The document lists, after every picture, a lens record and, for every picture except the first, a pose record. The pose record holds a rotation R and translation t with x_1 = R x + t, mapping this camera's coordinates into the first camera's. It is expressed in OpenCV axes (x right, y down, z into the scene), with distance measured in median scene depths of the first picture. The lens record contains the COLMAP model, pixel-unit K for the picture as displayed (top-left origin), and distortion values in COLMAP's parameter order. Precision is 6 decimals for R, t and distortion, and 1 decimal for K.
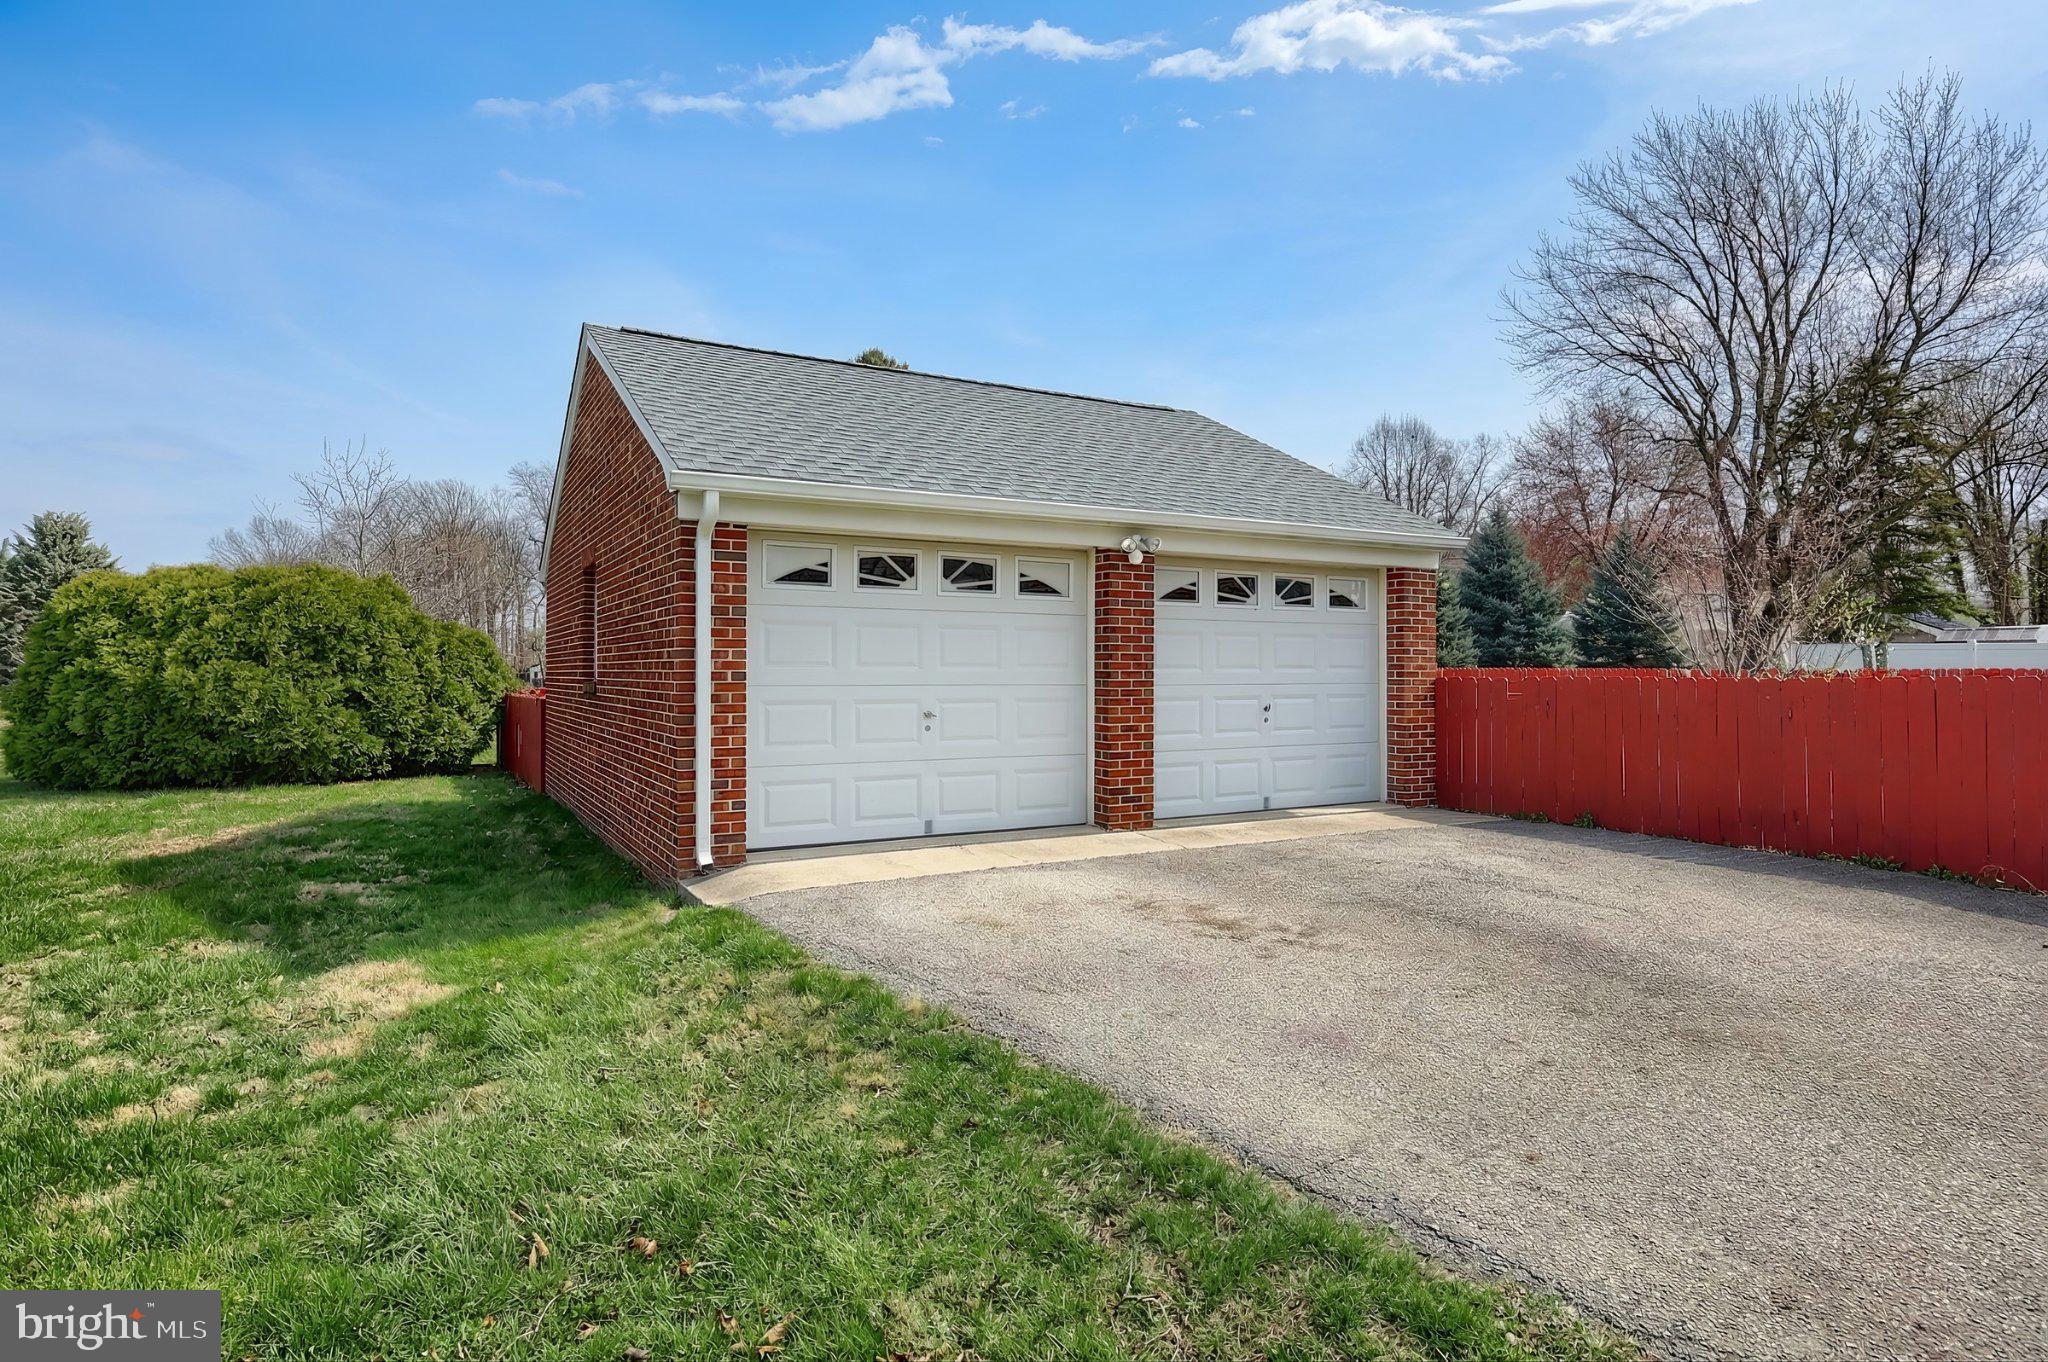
lens RADIAL K [[1091.8, 0, 1029.6], [0, 1091.8, 675.4], [0, 0, 1]] dist [-0.002615, 0.000150]
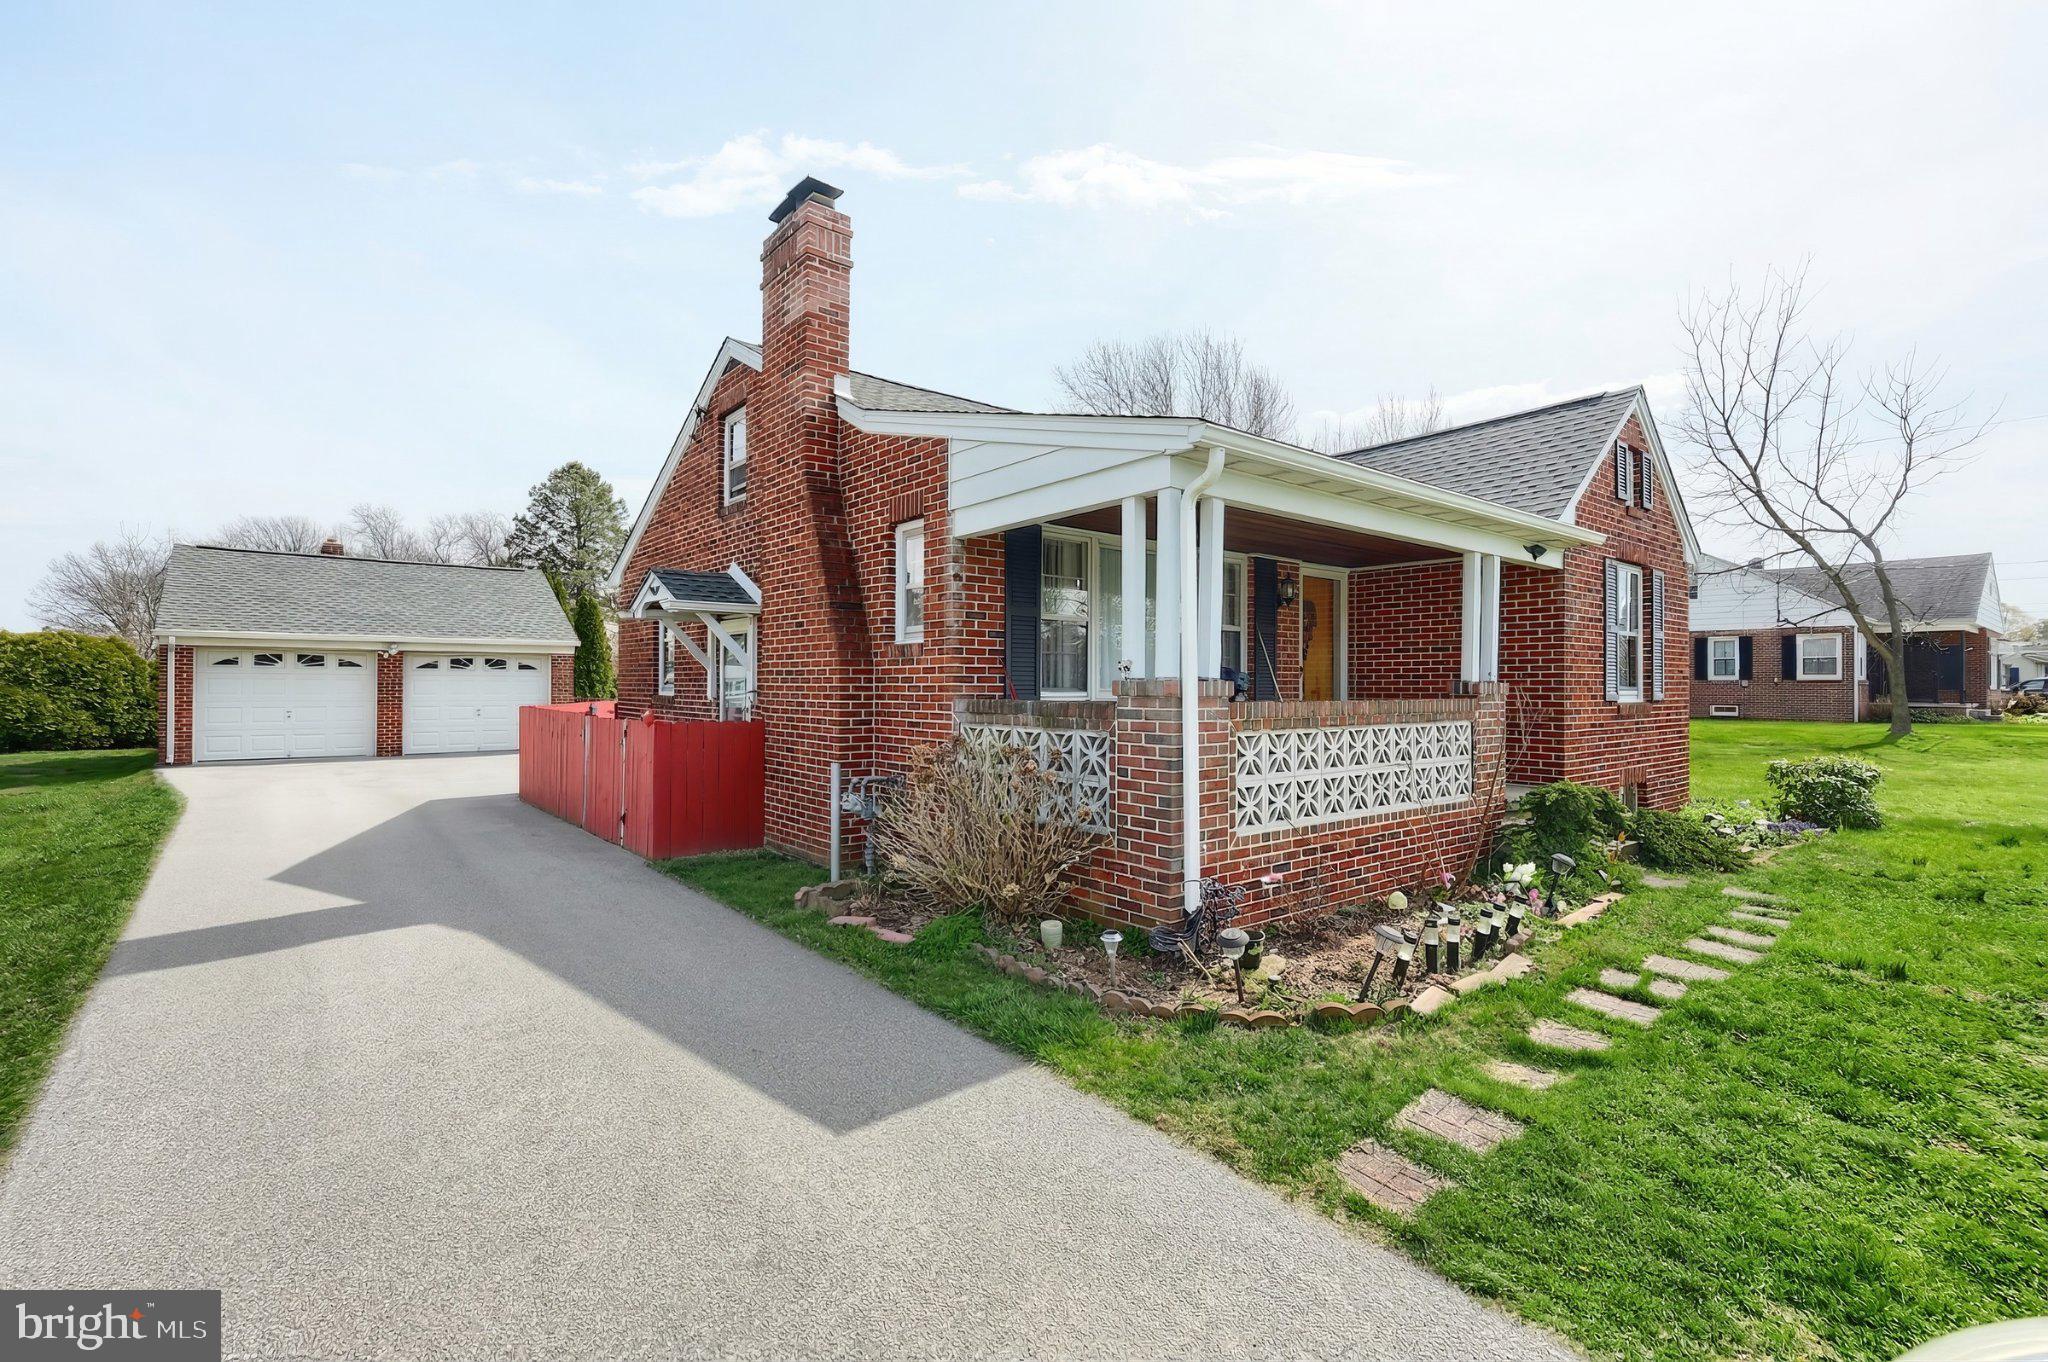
lens RADIAL K [[912.4, 0, 1018.5], [0, 912.4, 679.4], [0, 0, 1]] dist [0.001502, 0.000719]
pose [[0.986457, 0.007105, 0.163865, 0.687125], [-0.005643, 0.999940, -0.009384, -0.017768], [-0.163922, 0.008332, 0.986438, -0.796916]]
